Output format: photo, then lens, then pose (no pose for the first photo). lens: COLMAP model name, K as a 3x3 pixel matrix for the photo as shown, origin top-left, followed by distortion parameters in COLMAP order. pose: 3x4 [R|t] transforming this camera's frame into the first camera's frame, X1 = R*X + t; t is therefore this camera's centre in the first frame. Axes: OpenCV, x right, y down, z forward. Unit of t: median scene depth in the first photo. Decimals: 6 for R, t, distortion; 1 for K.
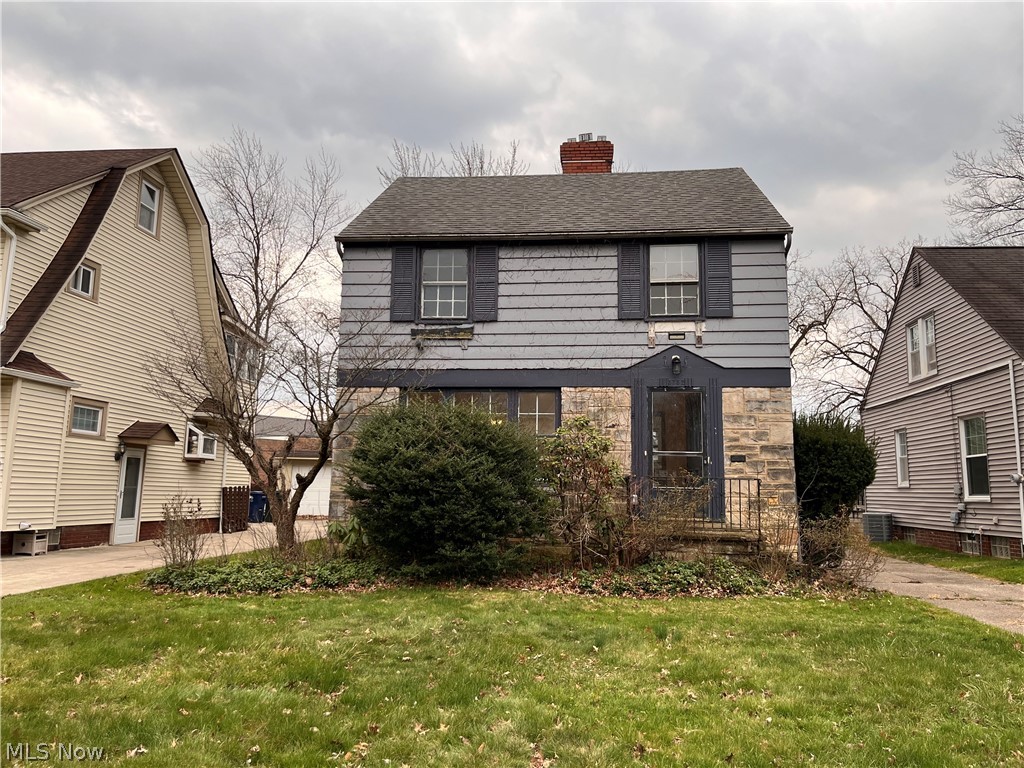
lens RADIAL K [[778.3, 0, 512.7], [0, 778.3, 382.1], [0, 0, 1]] dist [0.004486, 0.000923]
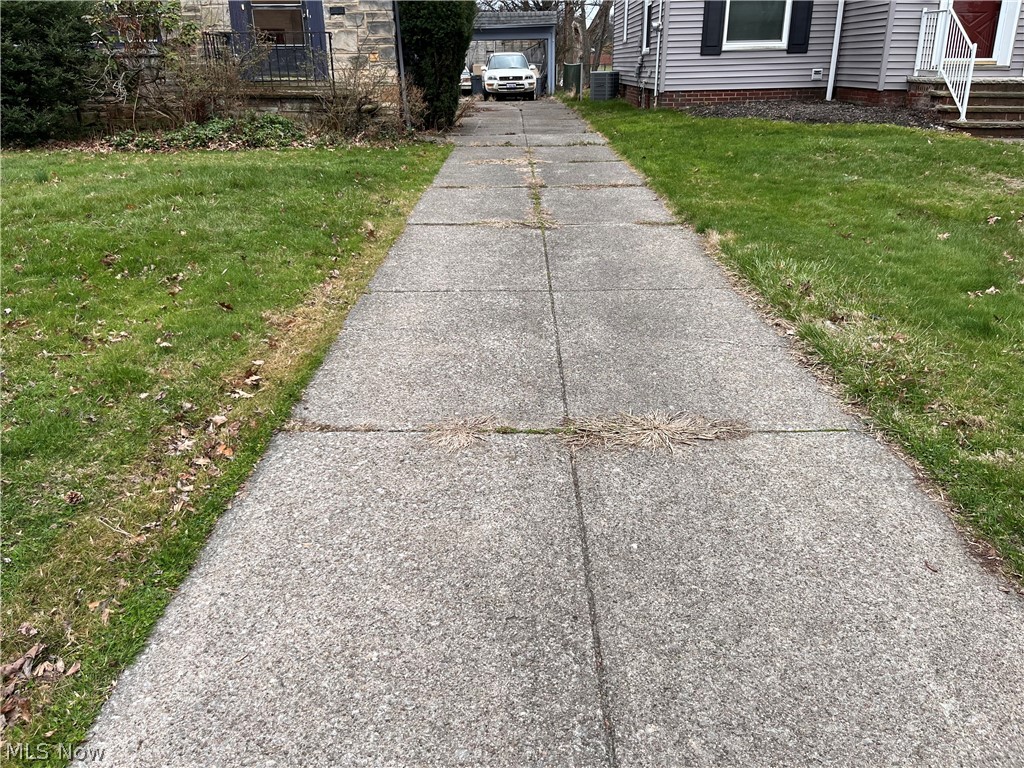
lens RADIAL K [[778.3, 0, 512.7], [0, 778.3, 383.1], [0, 0, 1]] dist [0.004486, 0.000923]
pose [[0.995714, -0.057262, 0.072625, 0.413585], [0.012852, 0.863319, 0.504494, 0.011456], [-0.091587, -0.501399, 0.860355, -0.091222]]
